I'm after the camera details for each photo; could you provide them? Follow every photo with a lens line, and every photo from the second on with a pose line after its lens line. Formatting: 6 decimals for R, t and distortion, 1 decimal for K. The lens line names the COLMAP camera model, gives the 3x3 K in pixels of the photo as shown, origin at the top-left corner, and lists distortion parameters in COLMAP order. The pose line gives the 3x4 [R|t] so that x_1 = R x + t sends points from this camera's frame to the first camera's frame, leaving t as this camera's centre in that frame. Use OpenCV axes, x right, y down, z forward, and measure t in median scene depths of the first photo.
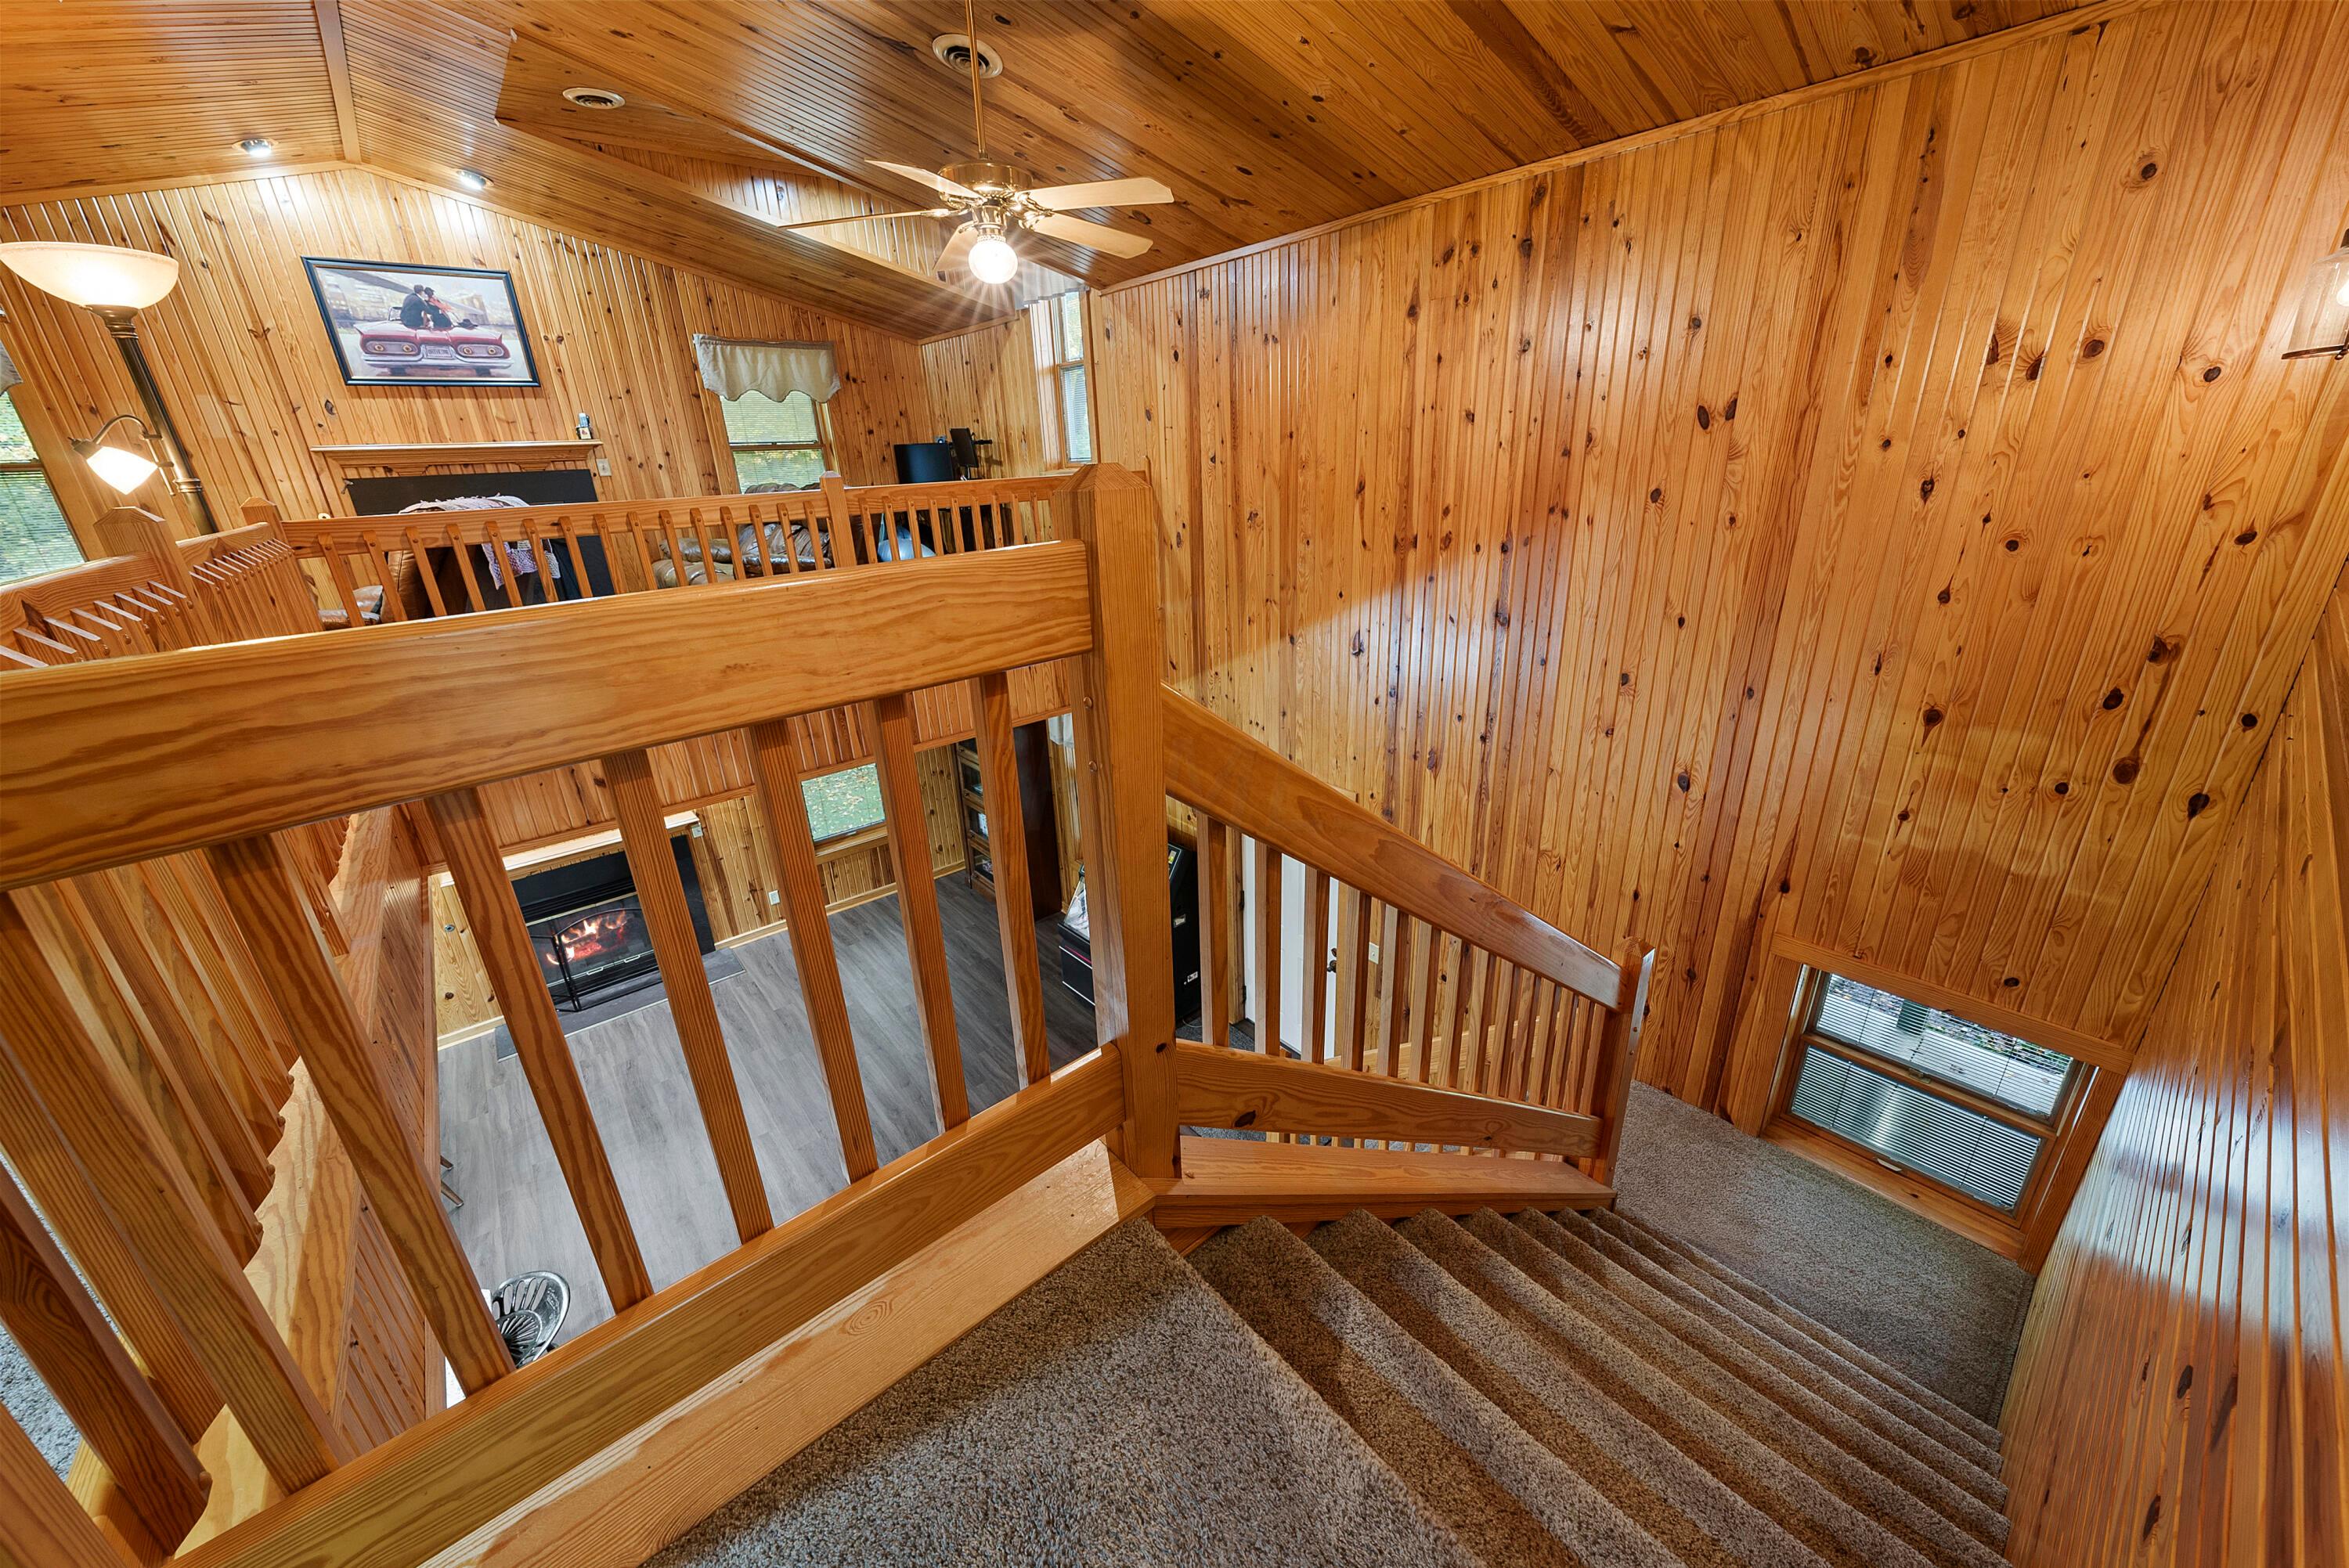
lens RADIAL K [[863.7, 0, 1177.4], [0, 863.7, 775.5], [0, 0, 1]] dist [-0.007133, -0.000028]
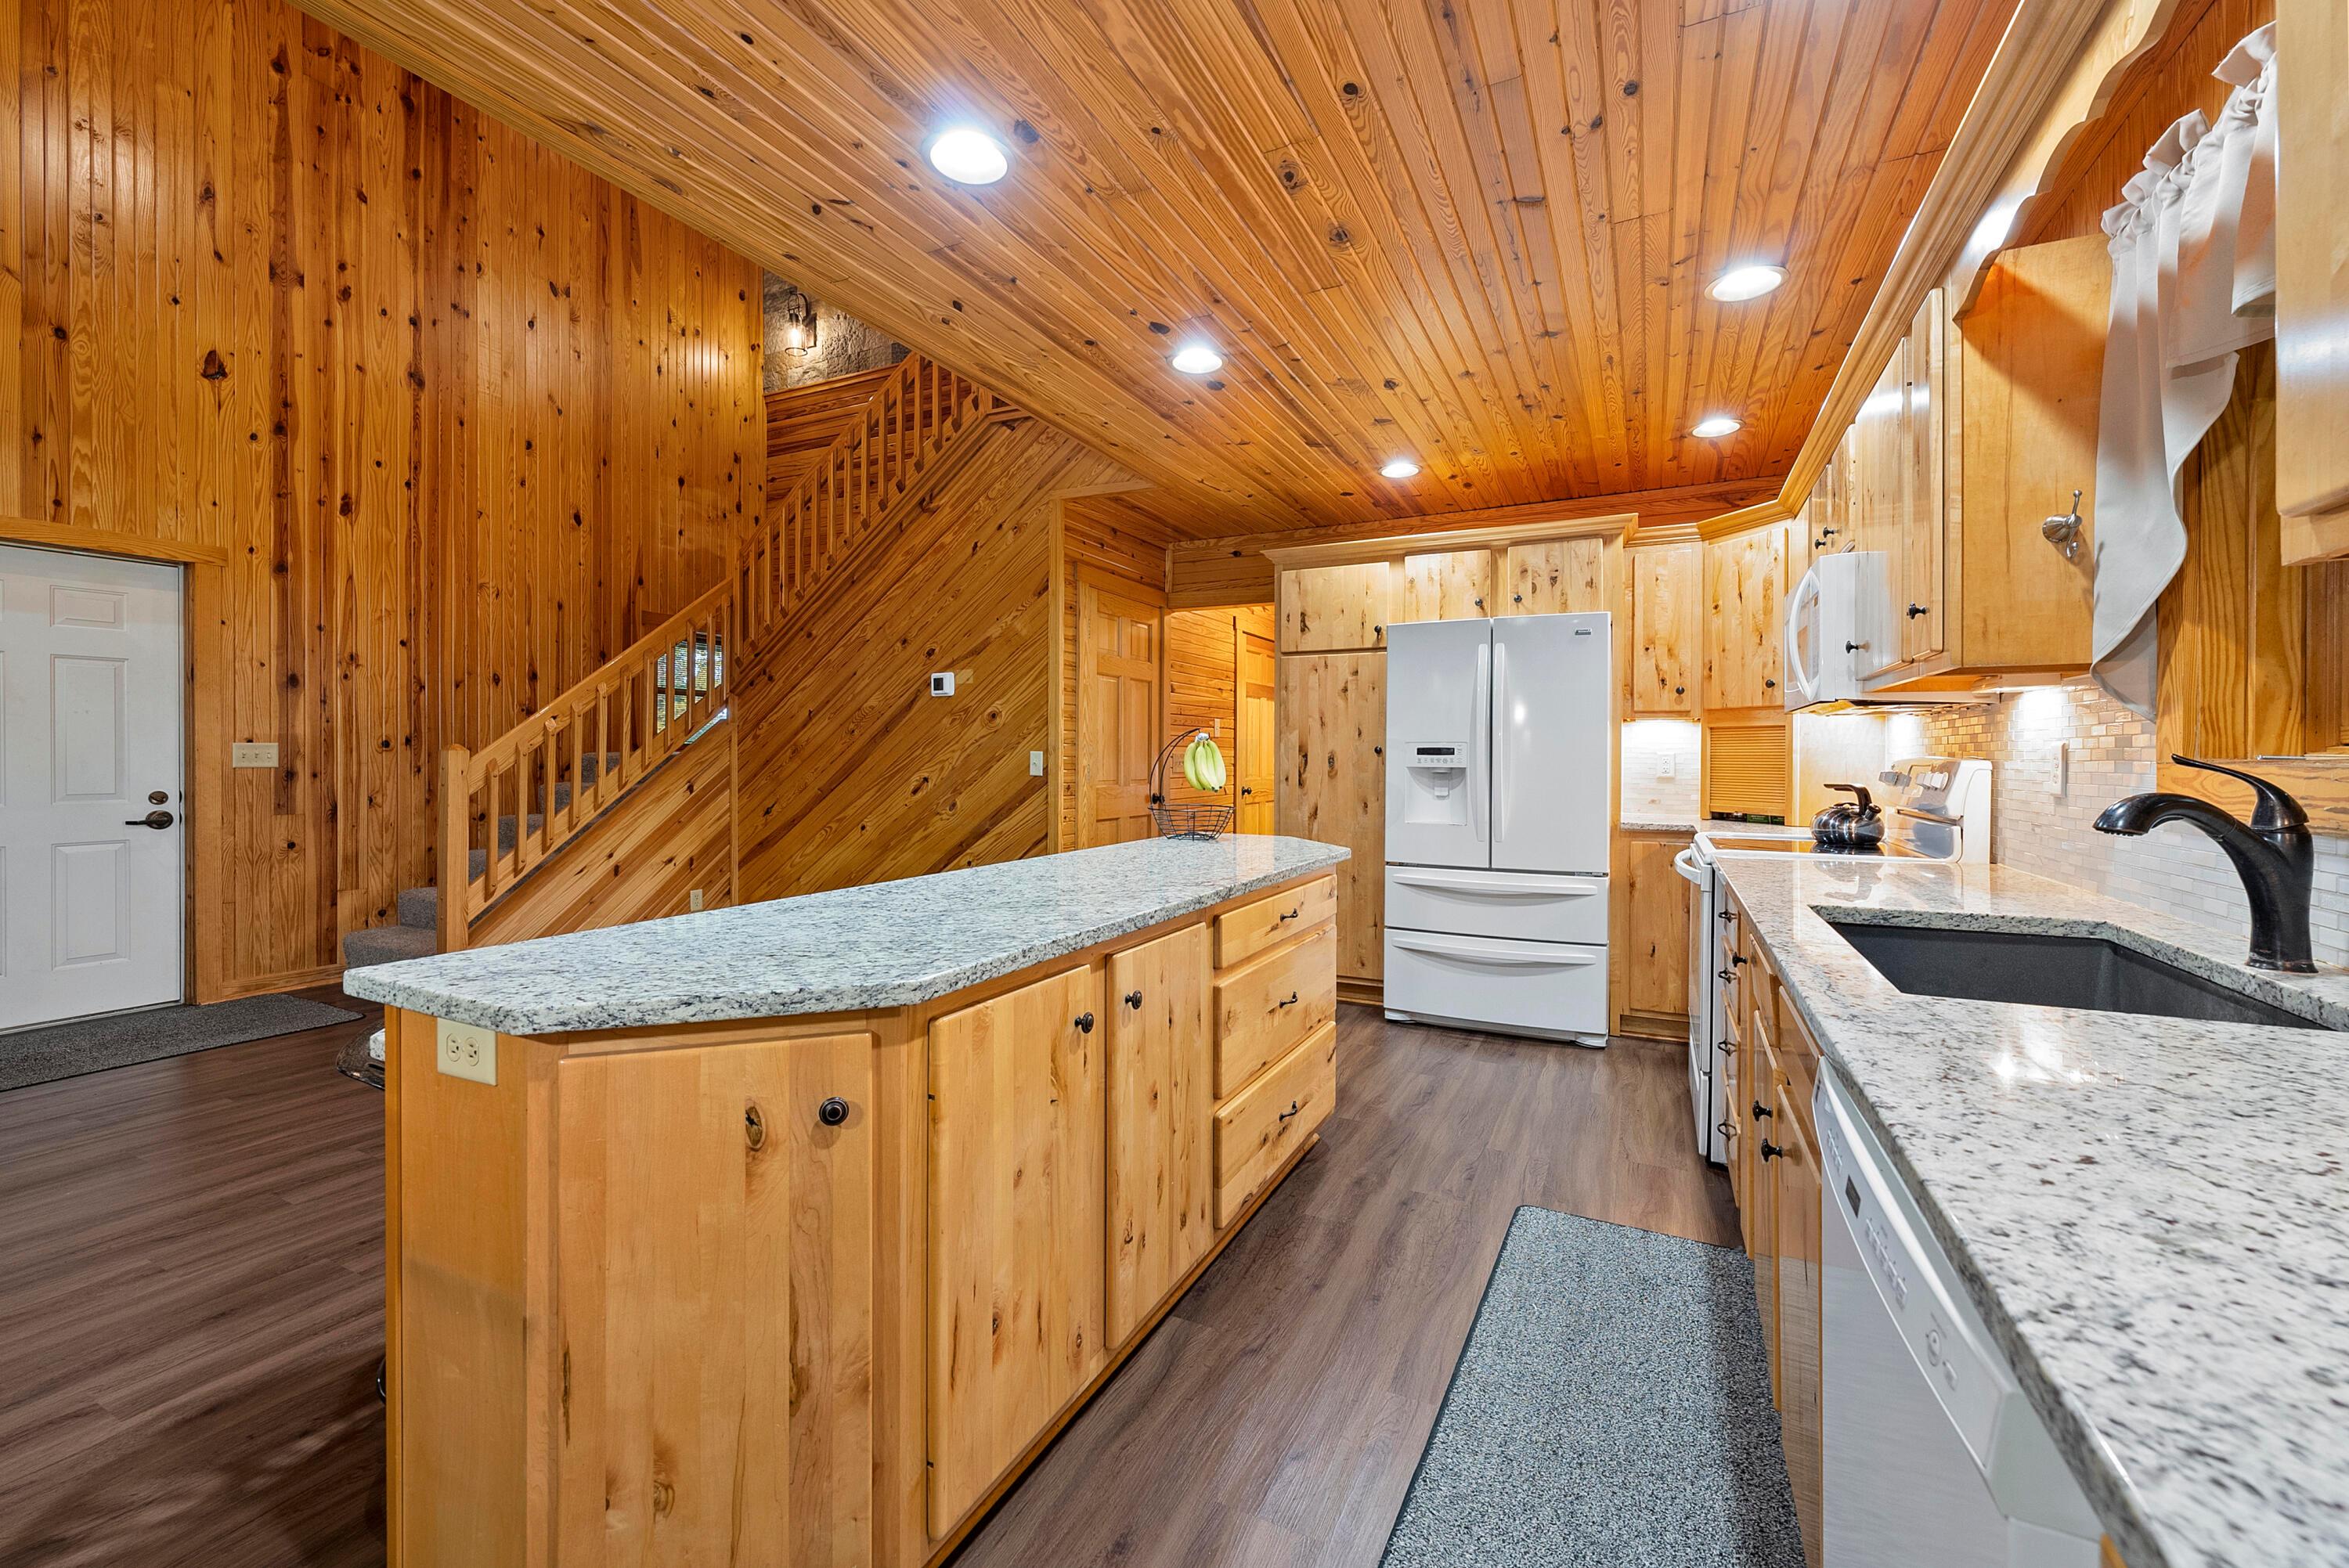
lens RADIAL K [[945.2, 0, 1178.8], [0, 945.2, 757.8], [0, 0, 1]] dist [-0.001085, 0.000644]
pose [[-0.404654, 0.033771, 0.913846, -1.059580], [0.329928, 0.937404, 0.111451, 0.440958], [-0.852879, 0.346602, -0.390467, 0.682141]]
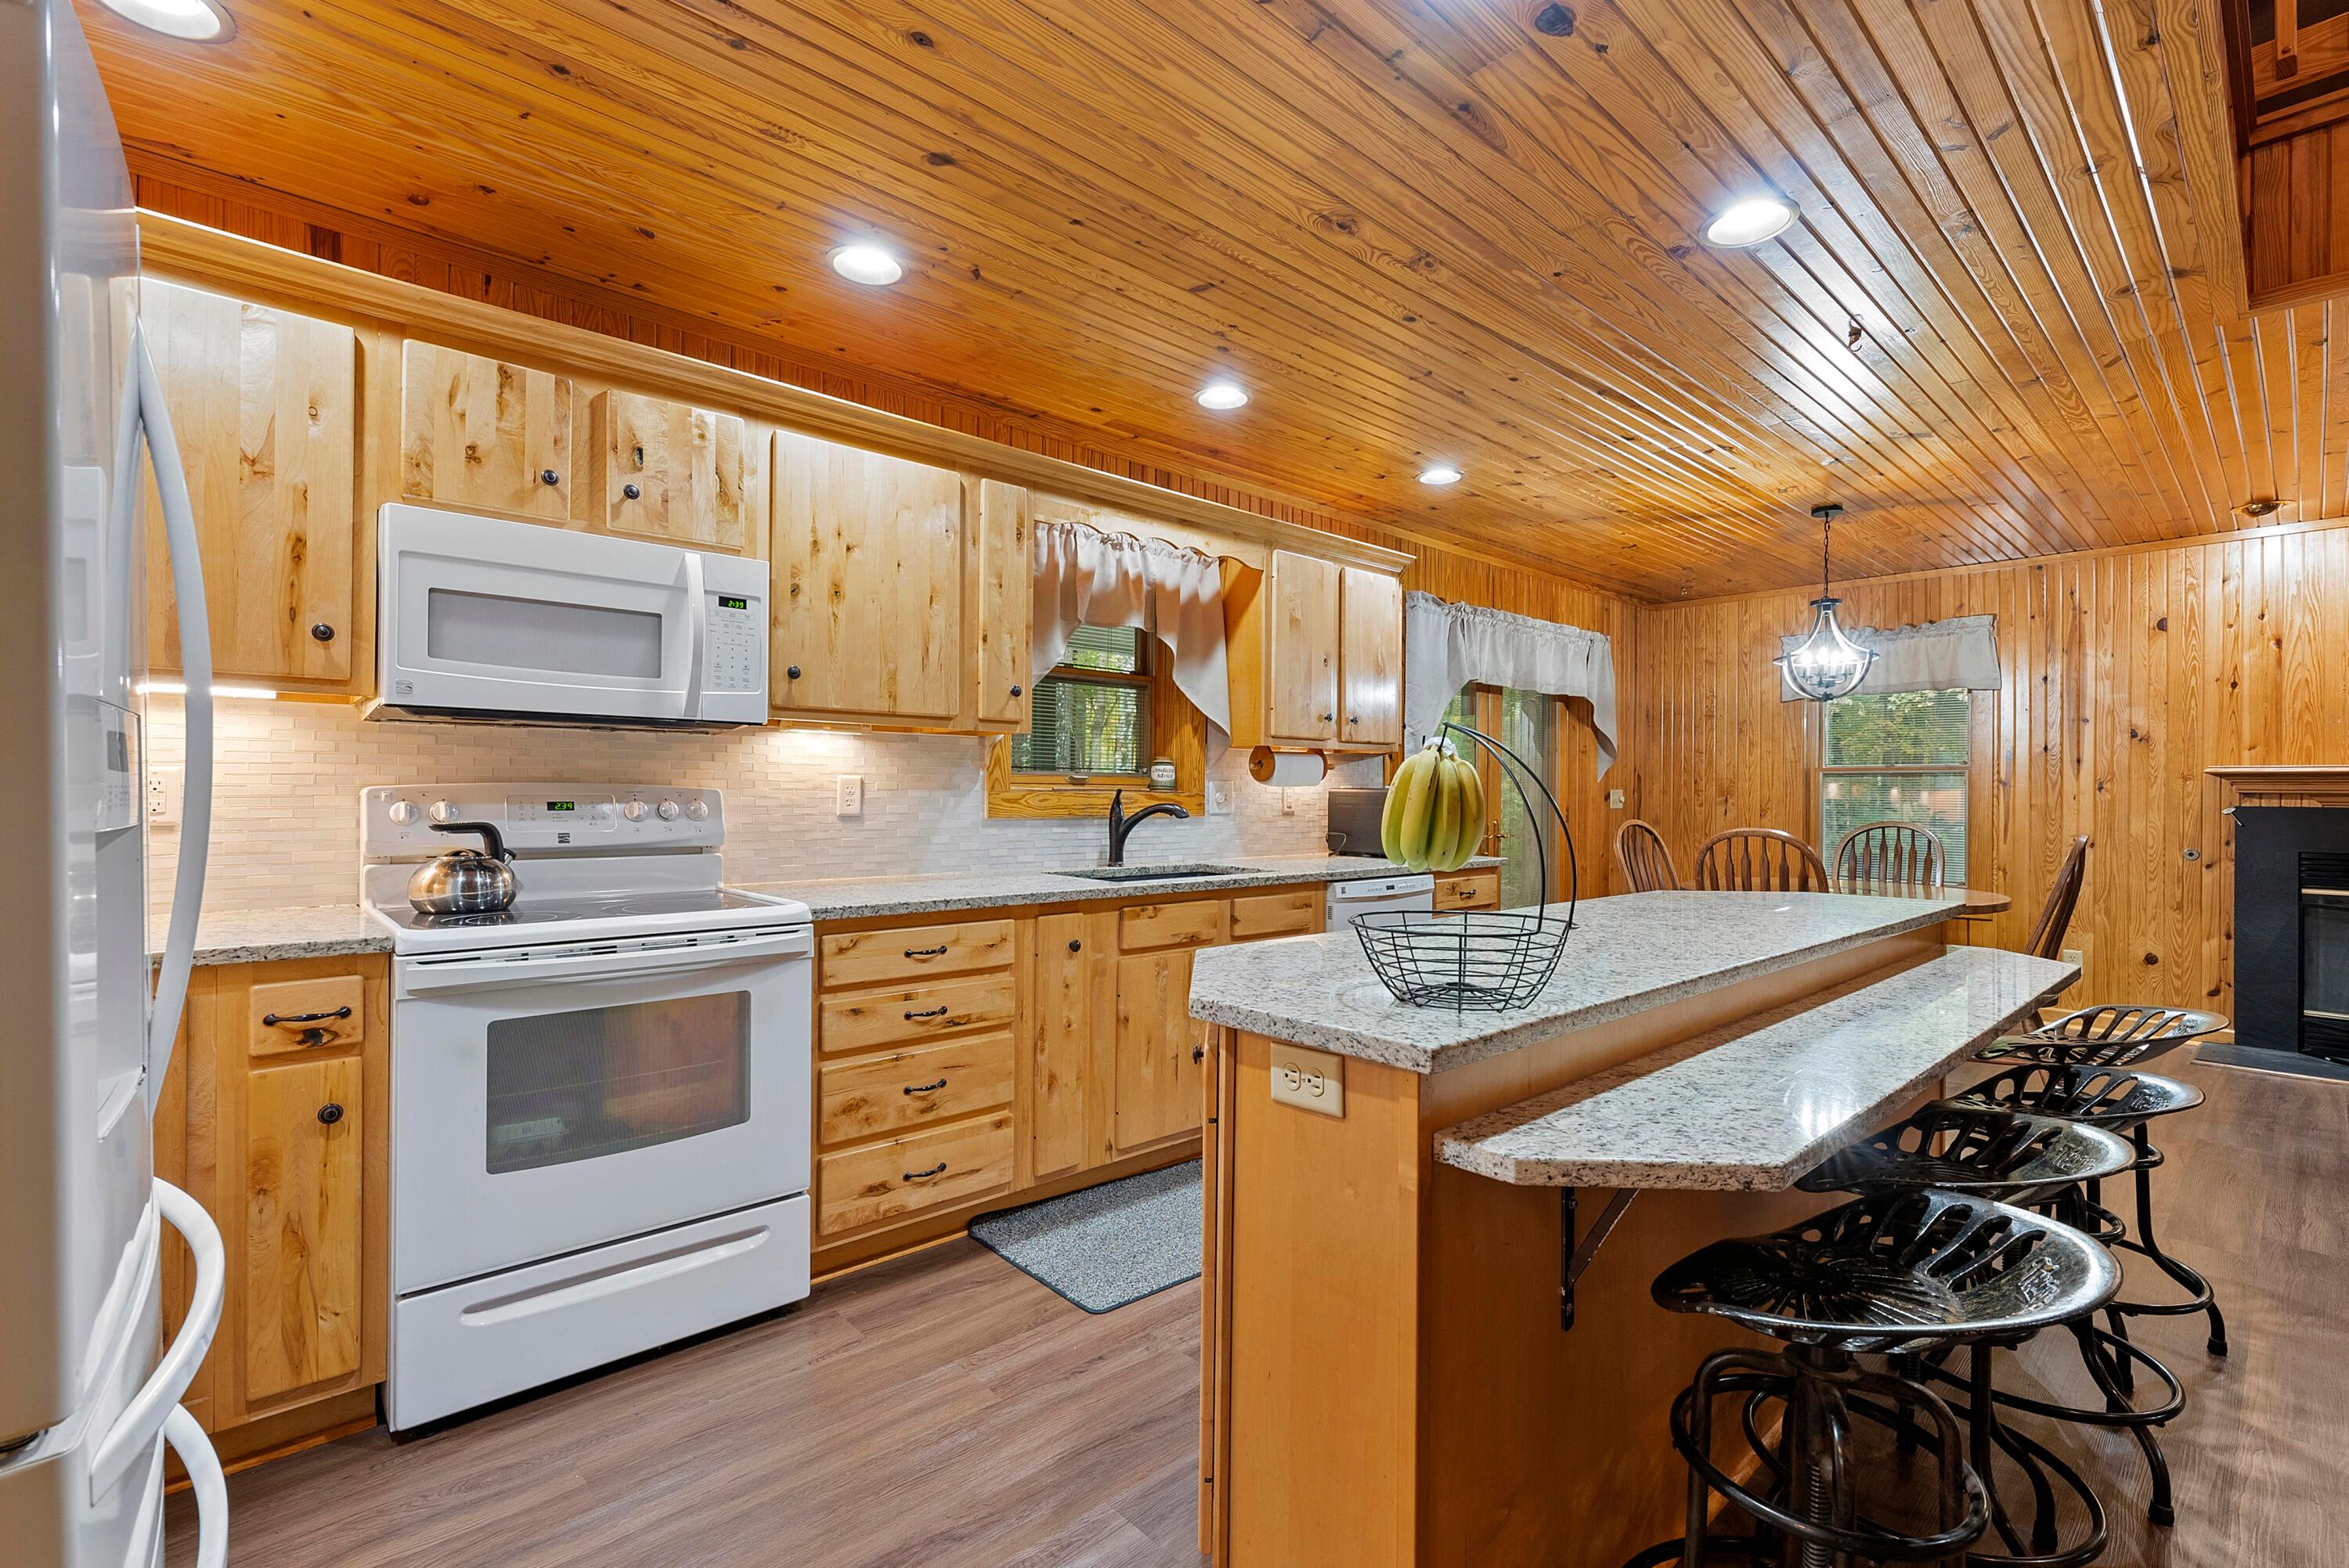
lens RADIAL K [[1054.7, 0, 1169.8], [0, 1054.7, 785.0], [0, 0, 1]] dist [0.002159, -0.001829]
pose [[0.050760, 0.030383, -0.998249, -0.120778], [-0.357911, 0.933700, 0.010219, 0.547552], [0.932375, 0.356766, 0.058269, 0.301545]]
